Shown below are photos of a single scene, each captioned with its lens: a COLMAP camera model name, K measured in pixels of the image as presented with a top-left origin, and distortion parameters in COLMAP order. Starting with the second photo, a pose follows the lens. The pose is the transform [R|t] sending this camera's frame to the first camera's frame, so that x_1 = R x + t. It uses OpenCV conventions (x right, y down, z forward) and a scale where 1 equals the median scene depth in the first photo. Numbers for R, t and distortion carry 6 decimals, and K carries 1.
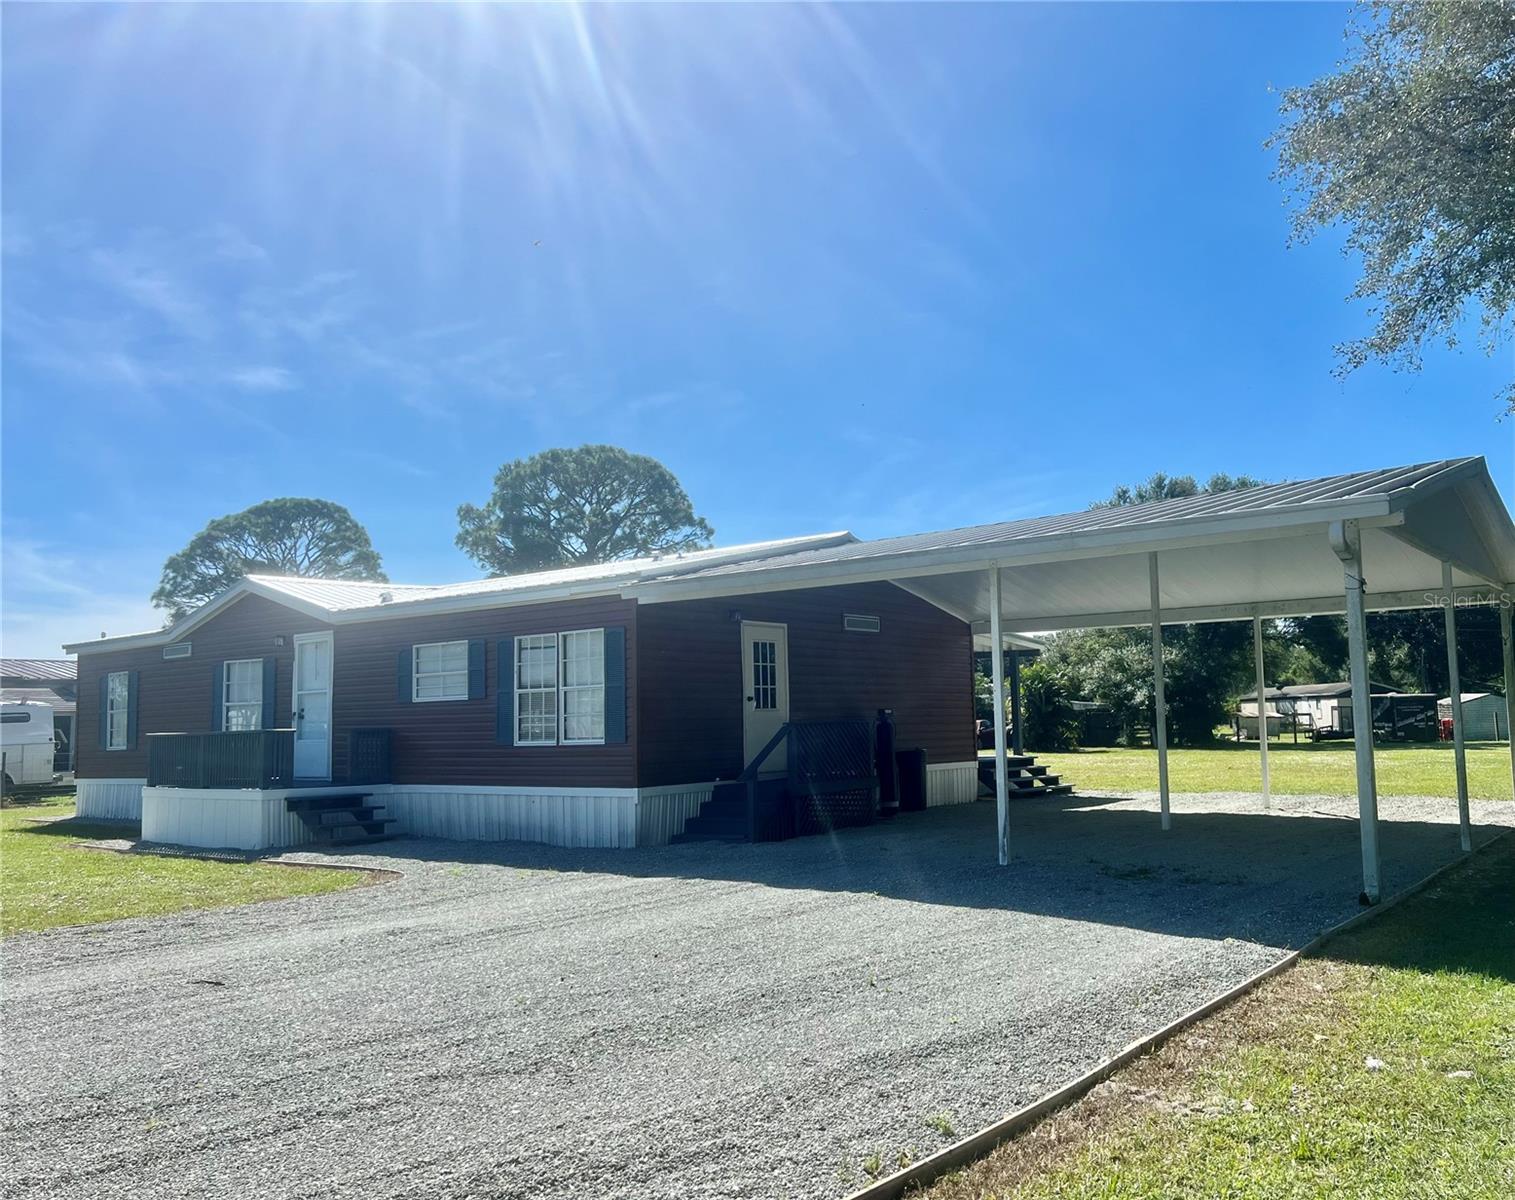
lens RADIAL K [[1184.5, 0, 778.8], [0, 1184.5, 630.1], [0, 0, 1]] dist [0.010886, -0.007811]
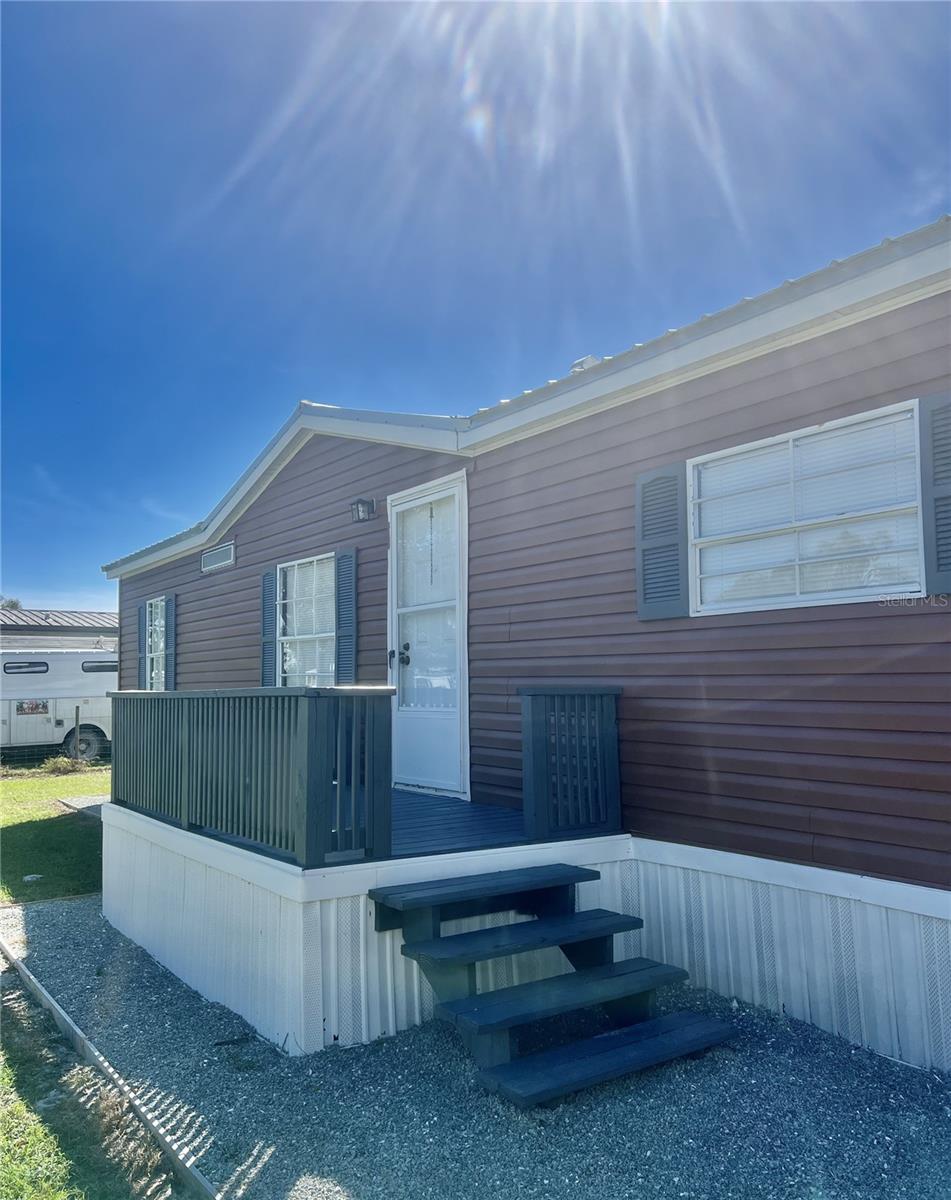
lens RADIAL K [[938.2, 0, 467.4], [0, 938.2, 593.7], [0, 0, 1]] dist [0.010886, -0.007811]
pose [[0.954516, -0.012173, -0.297911, -0.253102], [0.008769, 0.999880, -0.012761, 0.049814], [0.298031, 0.009568, 0.954508, 0.616660]]
